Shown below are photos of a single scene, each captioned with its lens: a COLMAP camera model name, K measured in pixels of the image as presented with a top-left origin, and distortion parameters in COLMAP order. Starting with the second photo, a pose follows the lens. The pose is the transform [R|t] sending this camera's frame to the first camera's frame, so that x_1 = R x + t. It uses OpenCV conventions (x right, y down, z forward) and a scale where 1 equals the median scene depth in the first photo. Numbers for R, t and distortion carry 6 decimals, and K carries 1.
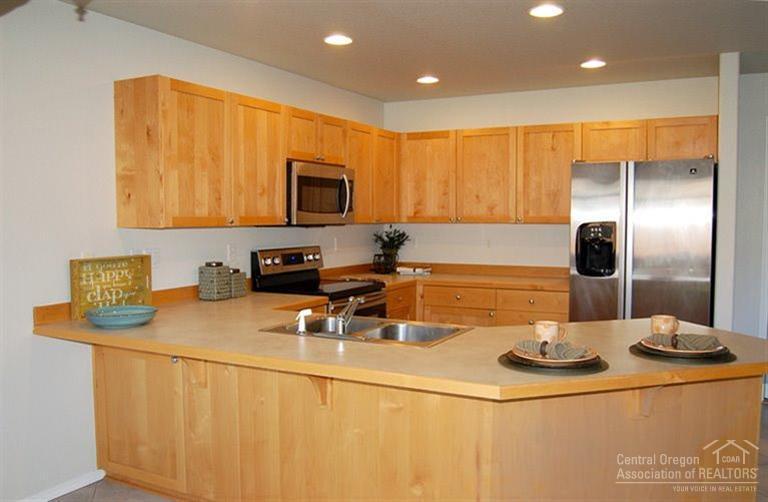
lens RADIAL K [[663.9, 0, 384.0], [0, 663.9, 251.0], [0, 0, 1]] dist [-0.064288, -0.000211]
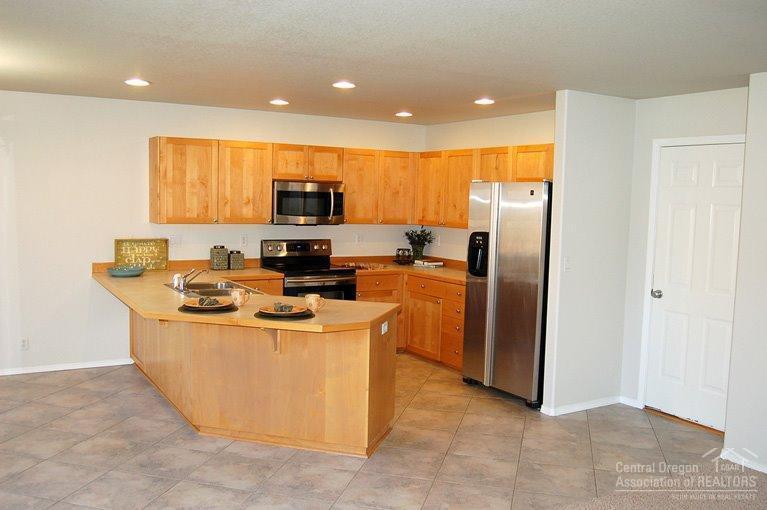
lens RADIAL K [[707.1, 0, 383.5], [0, 707.1, 255.0], [0, 0, 1]] dist [-0.063192, 0.004167]
pose [[0.853443, 0.063843, -0.517261, 0.915926], [-0.053711, 0.997959, 0.034553, -0.038978], [0.518411, -0.001706, 0.855130, -0.226579]]
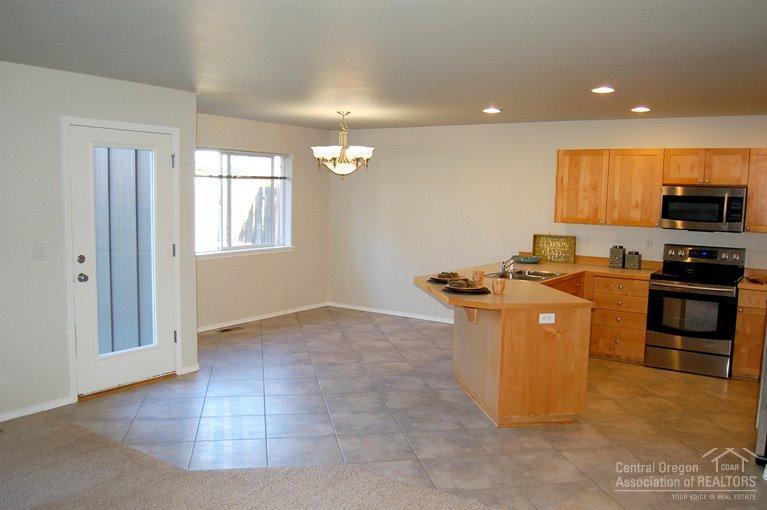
lens RADIAL K [[657.3, 0, 383.5], [0, 657.3, 255.0], [0, 0, 1]] dist [-0.060617, -0.001355]
pose [[-0.103767, 0.091617, -0.990373, 1.442105], [-0.078296, 0.991906, 0.099963, -0.078764], [0.991515, 0.087915, -0.095753, 0.538292]]
